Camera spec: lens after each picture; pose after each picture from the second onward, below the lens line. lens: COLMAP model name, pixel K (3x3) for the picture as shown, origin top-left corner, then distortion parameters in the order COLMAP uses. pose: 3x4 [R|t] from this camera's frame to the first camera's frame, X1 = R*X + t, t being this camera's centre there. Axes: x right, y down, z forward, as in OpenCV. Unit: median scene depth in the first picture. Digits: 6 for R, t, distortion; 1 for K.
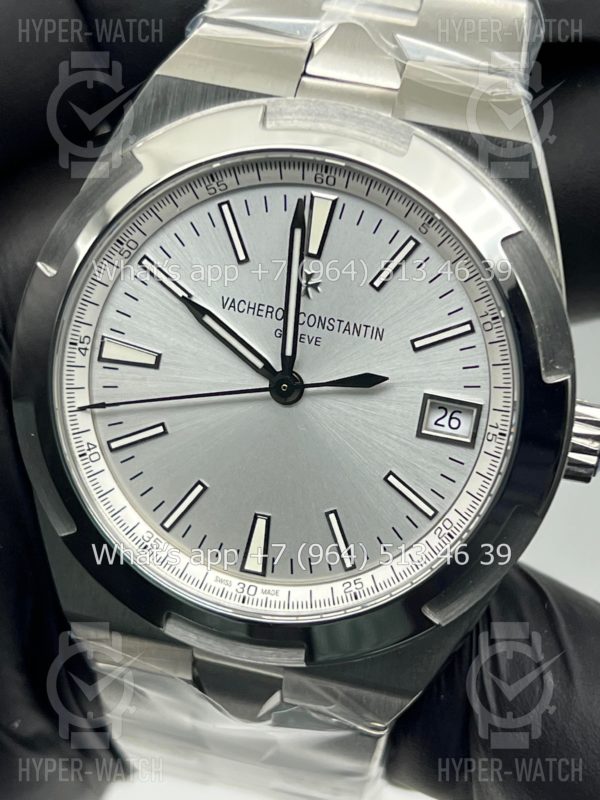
lens RADIAL K [[1859.5, 0, 300.0], [0, 1859.5, 400.0], [0, 0, 1]] dist [0.257676, -0.379045]
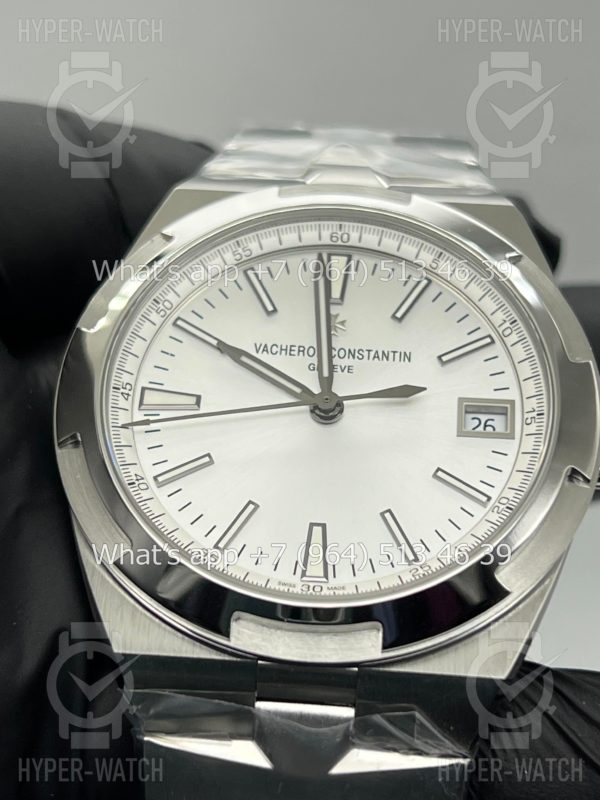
lens RADIAL K [[1859.5, 0, 300.0], [0, 1859.5, 400.0], [0, 0, 1]] dist [0.257676, -0.379045]
pose [[0.983529, -0.027737, 0.178611, -0.207956], [0.129459, 0.797702, -0.588993, 0.601634], [-0.126142, 0.602414, 0.788153, 0.179868]]
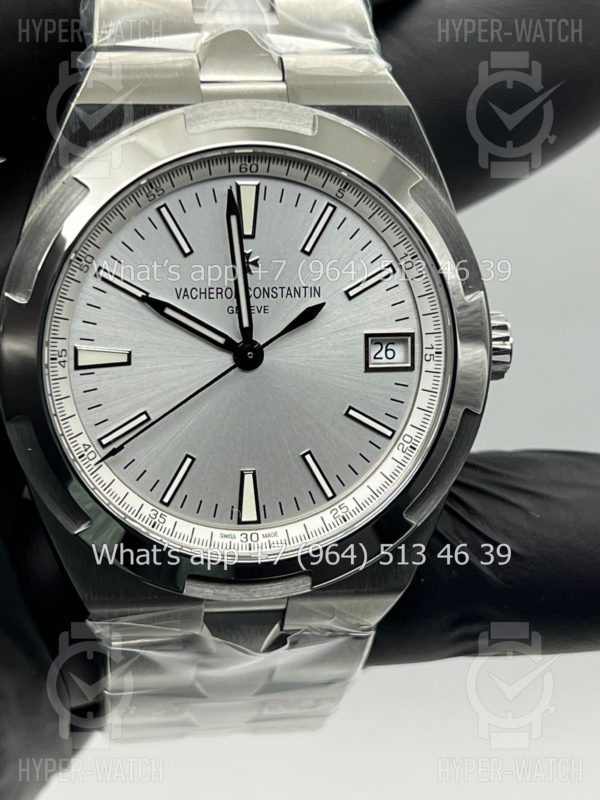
lens RADIAL K [[1859.5, 0, 300.0], [0, 1859.5, 400.0], [0, 0, 1]] dist [0.257676, -0.379045]
pose [[0.924916, -0.223417, 0.307597, -0.333756], [0.222059, 0.974217, 0.039892, -0.018400], [-0.308579, 0.031408, 0.950680, -0.087665]]
